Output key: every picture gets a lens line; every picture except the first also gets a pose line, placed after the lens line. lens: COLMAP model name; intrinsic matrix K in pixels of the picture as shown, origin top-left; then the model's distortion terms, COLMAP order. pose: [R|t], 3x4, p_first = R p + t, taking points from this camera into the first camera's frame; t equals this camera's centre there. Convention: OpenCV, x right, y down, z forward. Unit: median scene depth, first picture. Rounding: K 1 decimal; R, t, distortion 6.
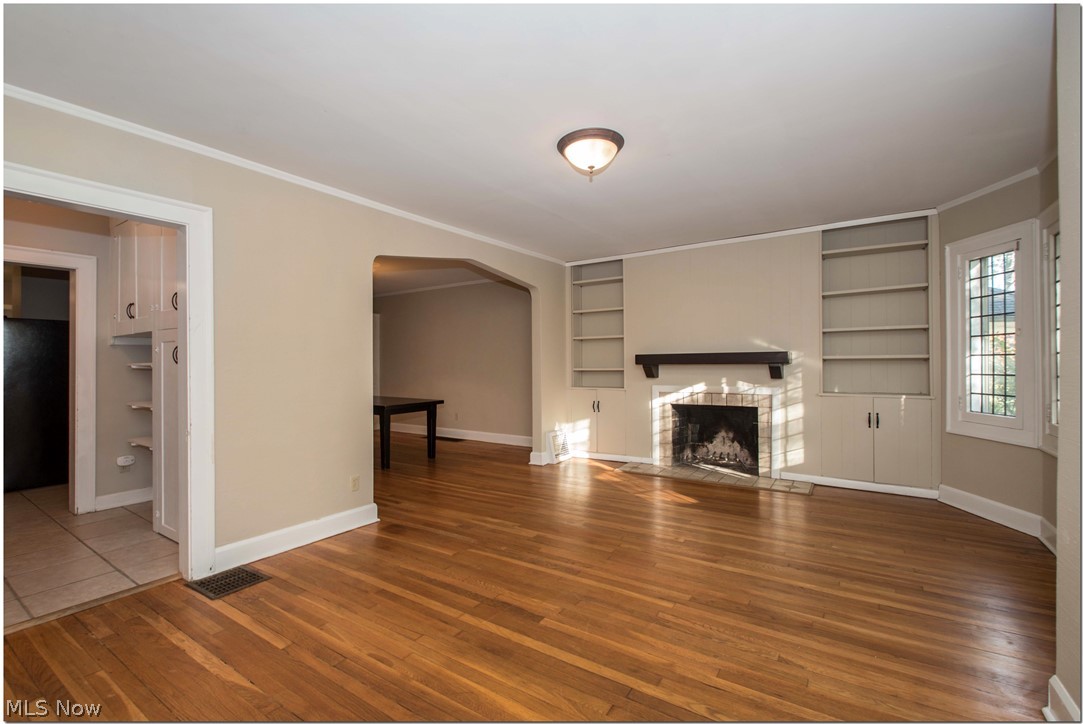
lens RADIAL K [[505.4, 0, 540.8], [0, 505.4, 368.7], [0, 0, 1]] dist [-0.001978, -0.000329]
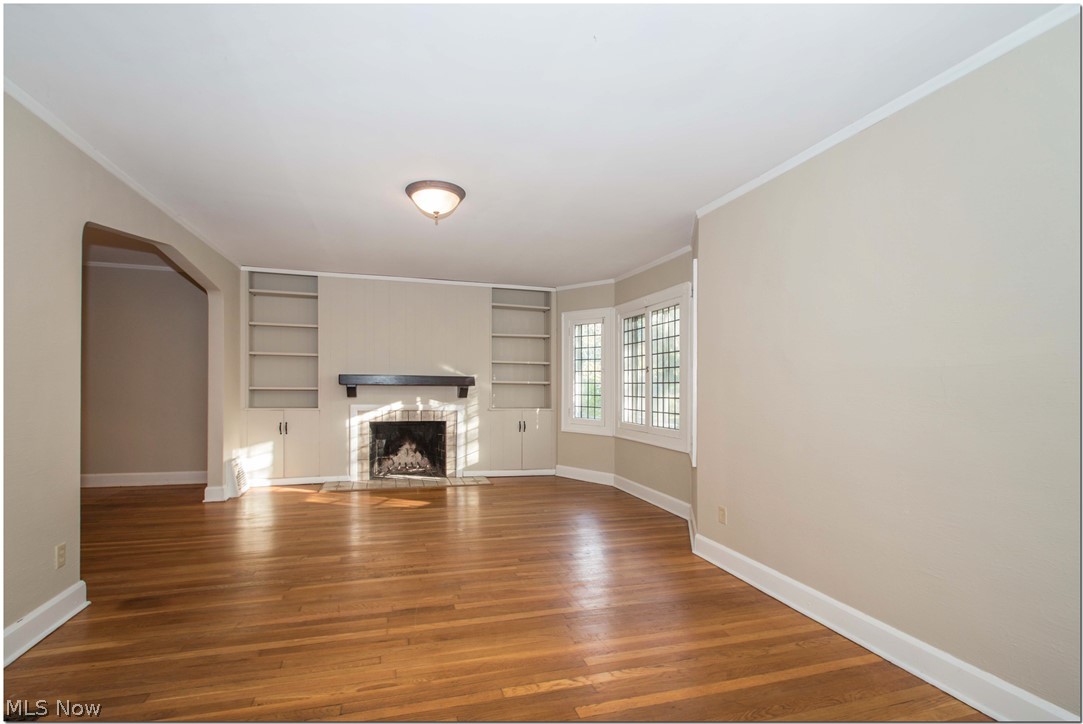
lens RADIAL K [[506.0, 0, 539.4], [0, 506.0, 386.1], [0, 0, 1]] dist [0.000307, 0.000151]
pose [[0.613141, 0.014527, 0.789840, -0.400288], [-0.012423, 0.999885, -0.008747, -0.000477], [-0.789876, -0.004449, 0.613250, 0.068439]]
